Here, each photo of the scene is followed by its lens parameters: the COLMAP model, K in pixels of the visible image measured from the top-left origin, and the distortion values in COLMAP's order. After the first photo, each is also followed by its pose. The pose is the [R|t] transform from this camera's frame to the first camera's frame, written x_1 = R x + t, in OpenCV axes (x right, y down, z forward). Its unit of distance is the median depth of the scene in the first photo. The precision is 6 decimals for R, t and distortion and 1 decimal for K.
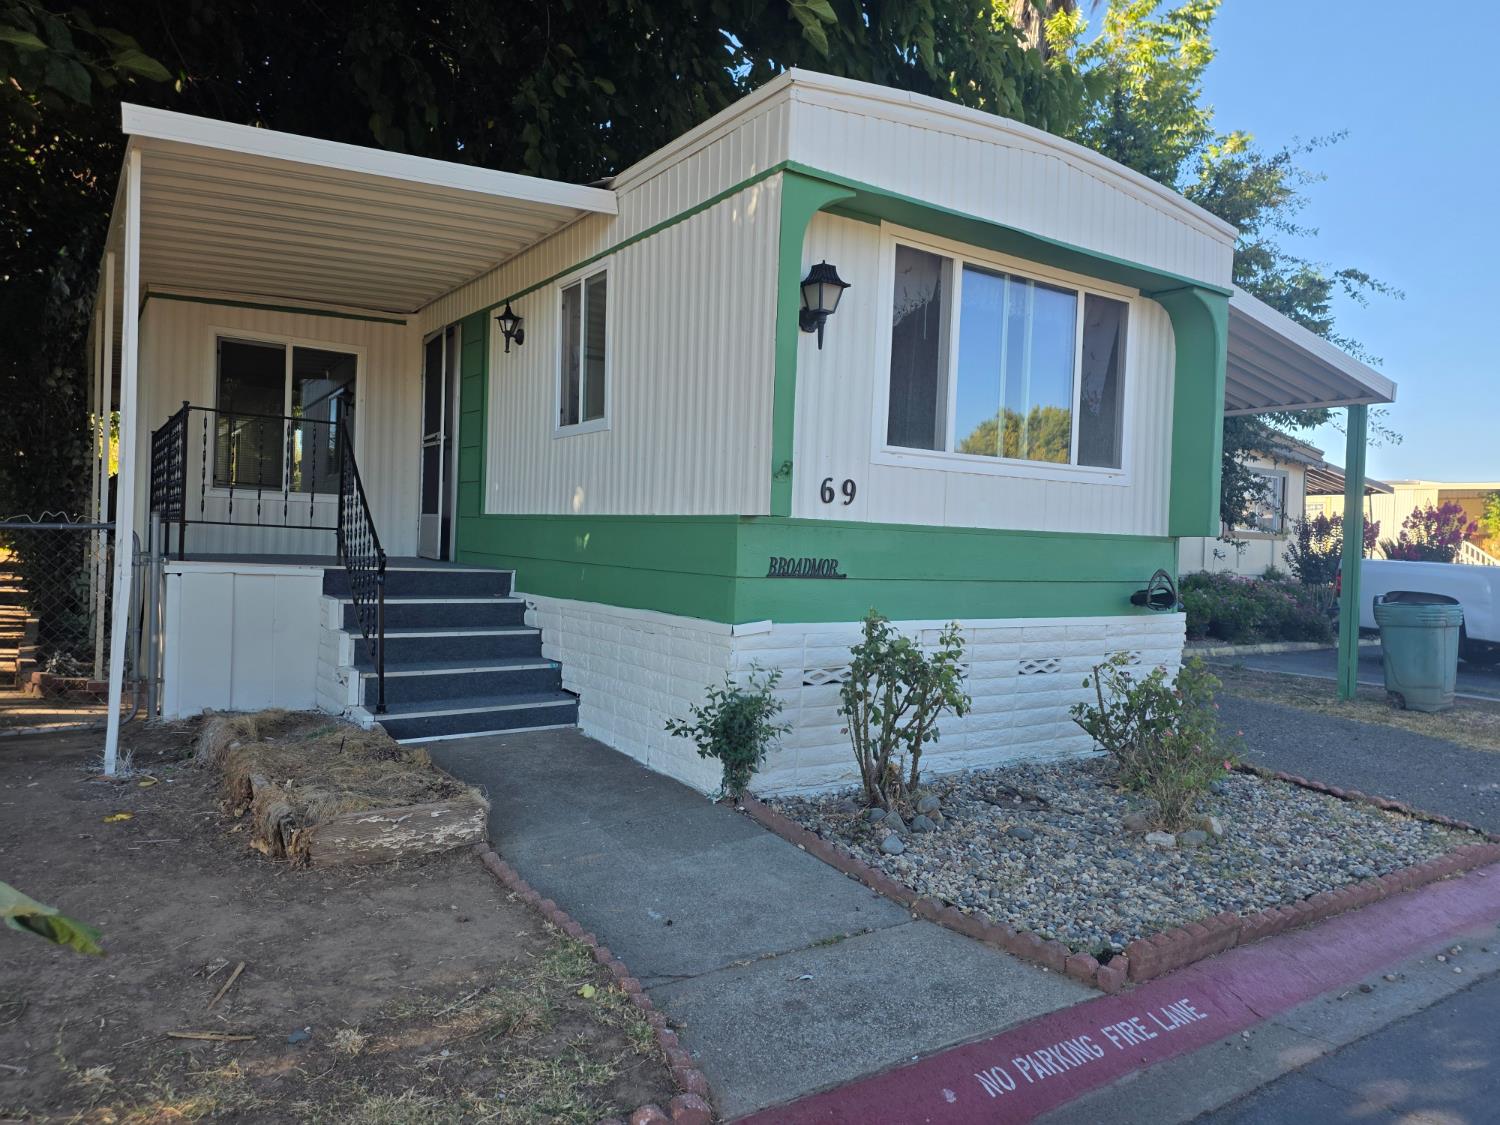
lens RADIAL K [[1017.9, 0, 746.5], [0, 1017.9, 551.5], [0, 0, 1]] dist [0.056957, -0.056155]
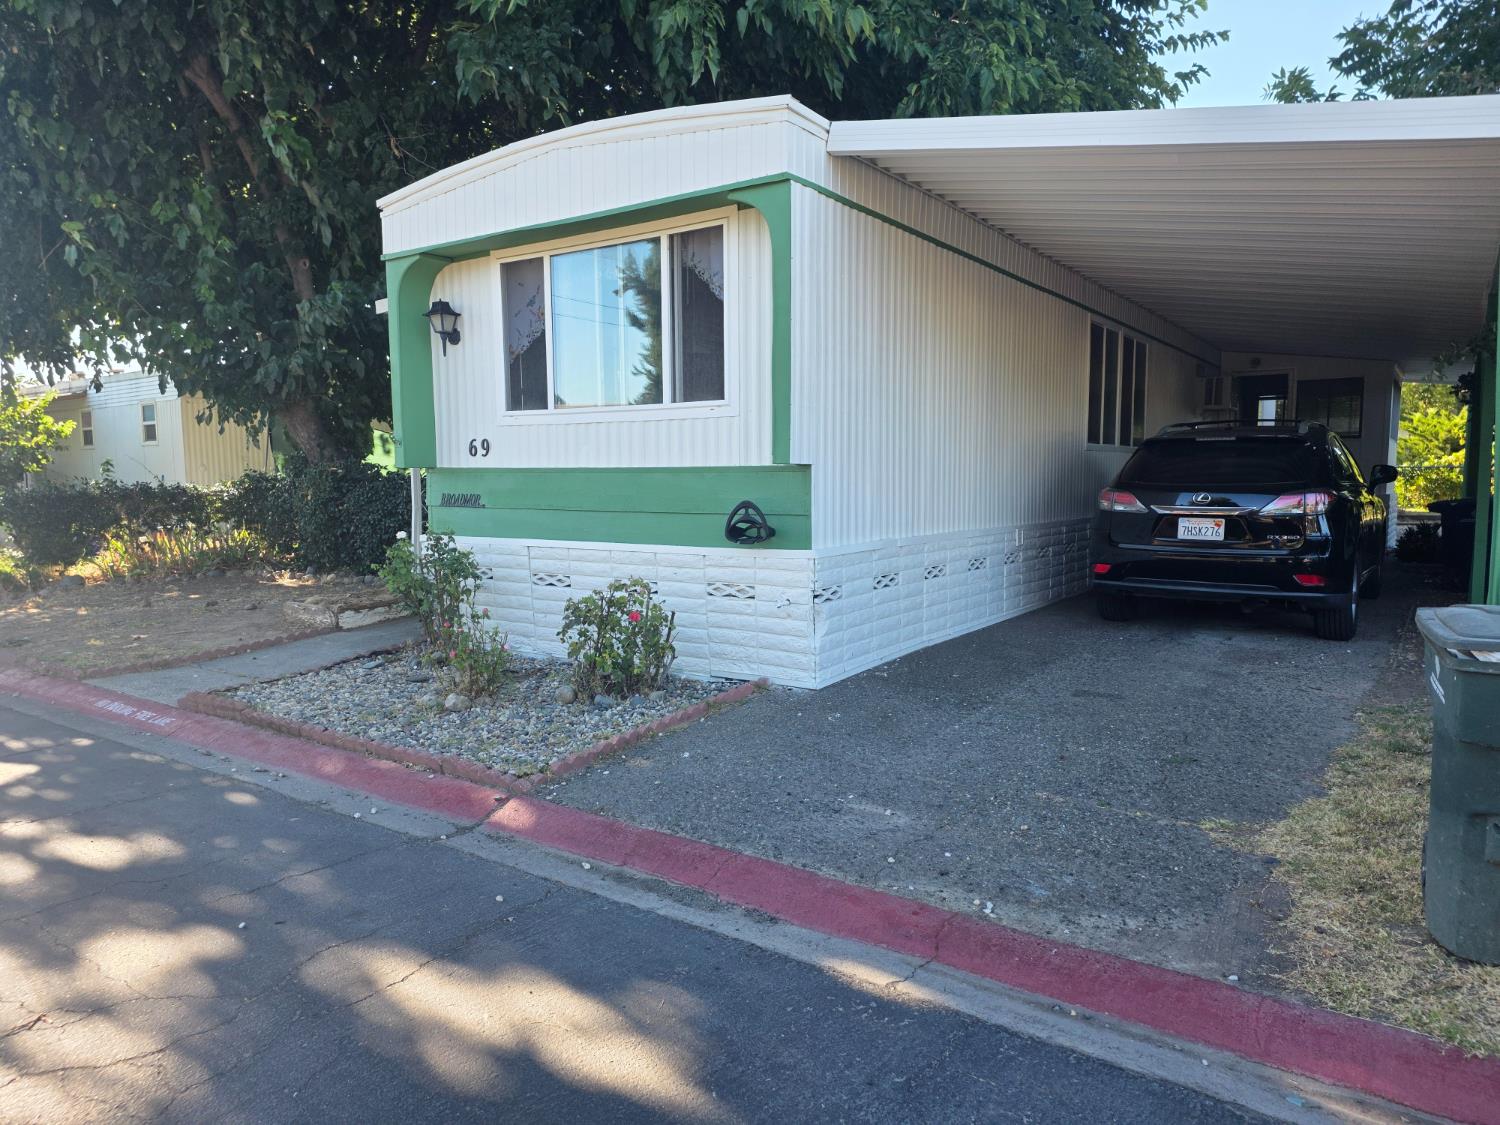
lens RADIAL K [[1017.9, 0, 746.5], [0, 1017.9, 551.5], [0, 0, 1]] dist [0.056957, -0.056155]
pose [[0.349706, 0.036233, -0.936159, 1.476072], [0.007434, 0.999113, 0.041446, 0.029448], [0.936830, -0.021454, 0.349126, 0.772671]]
